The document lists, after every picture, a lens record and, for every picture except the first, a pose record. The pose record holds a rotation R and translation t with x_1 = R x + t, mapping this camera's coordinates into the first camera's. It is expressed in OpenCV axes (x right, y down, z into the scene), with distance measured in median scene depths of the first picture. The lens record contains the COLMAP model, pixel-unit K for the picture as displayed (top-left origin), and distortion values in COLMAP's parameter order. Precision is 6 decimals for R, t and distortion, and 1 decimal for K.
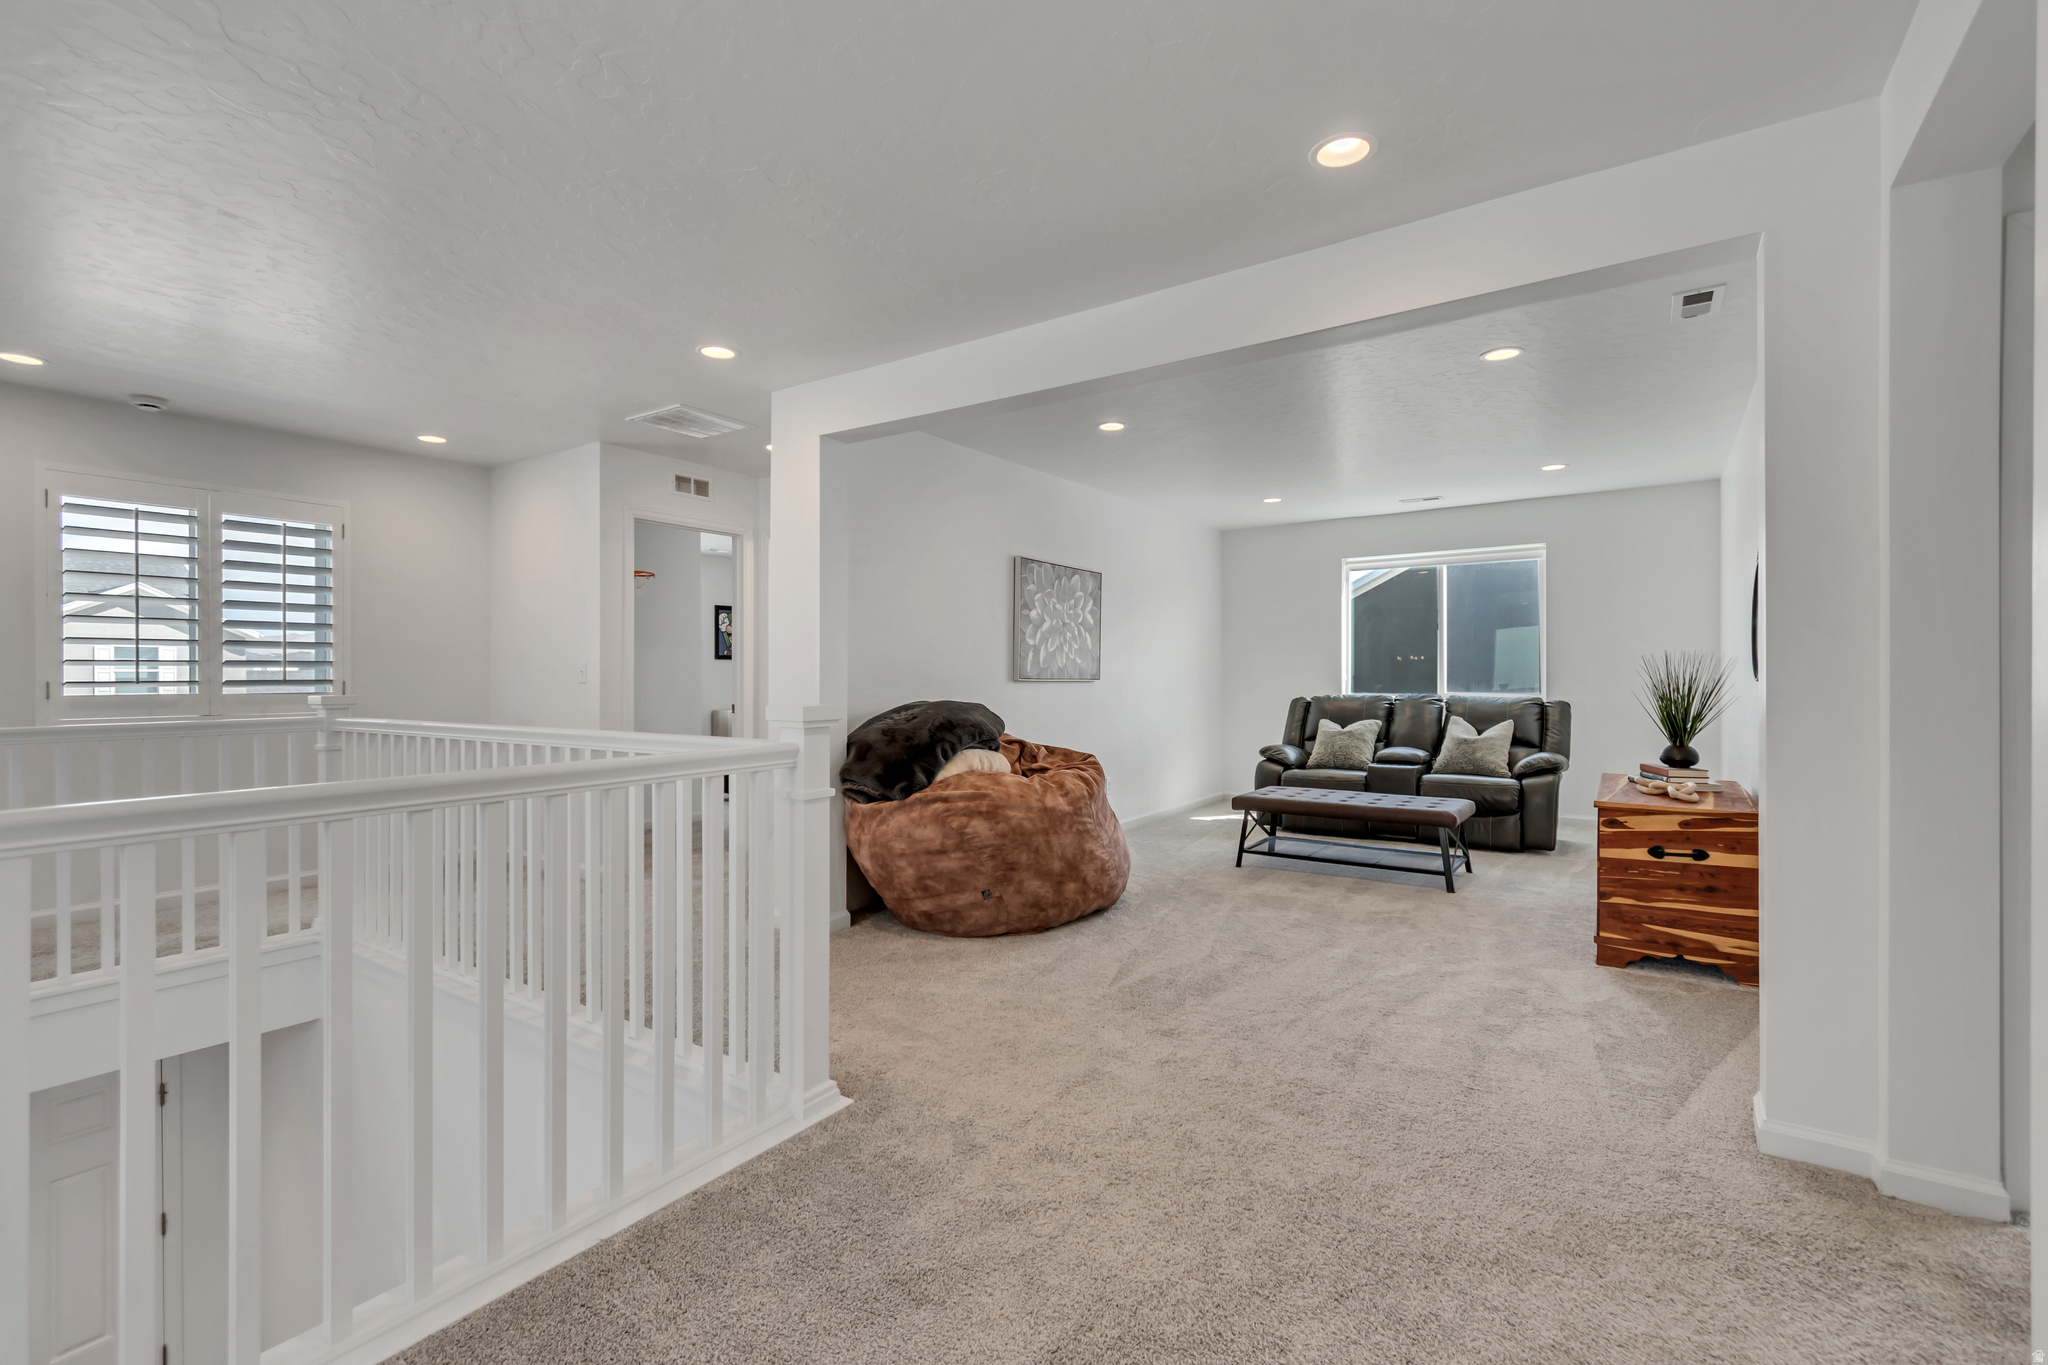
lens RADIAL K [[899.9, 0, 1022.2], [0, 899.9, 680.8], [0, 0, 1]] dist [-0.003585, -0.000872]
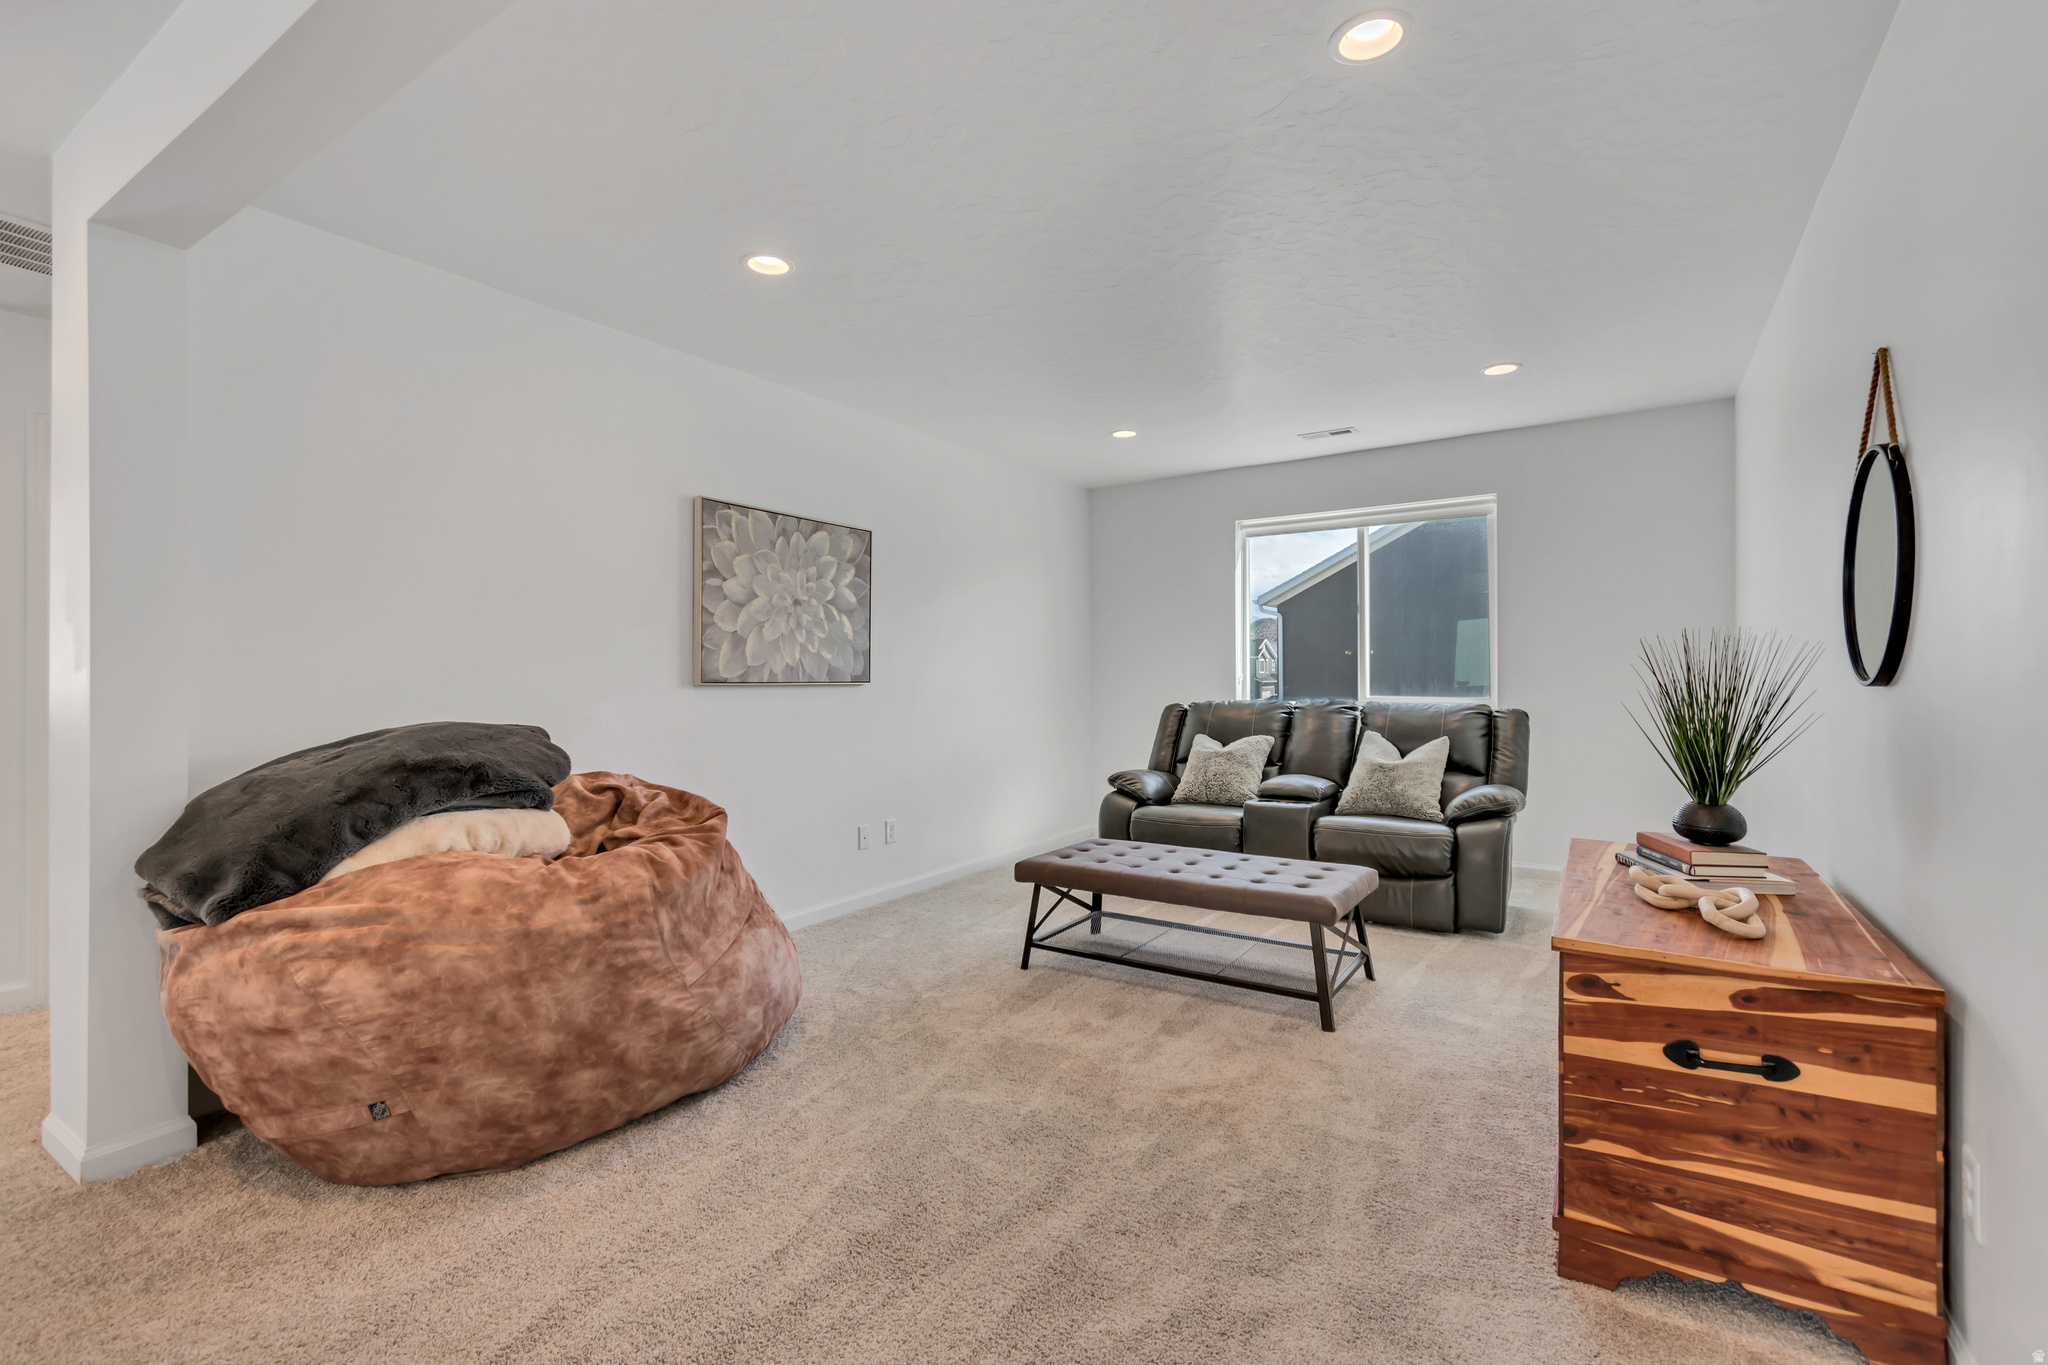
lens RADIAL K [[899.9, 0, 1027.1], [0, 899.9, 682.1], [0, 0, 1]] dist [-0.003585, -0.000872]
pose [[0.999652, -0.004530, 0.025985, 0.300179], [0.004459, 0.999986, 0.002762, -0.004764], [-0.025997, -0.002646, 0.999659, 0.460036]]
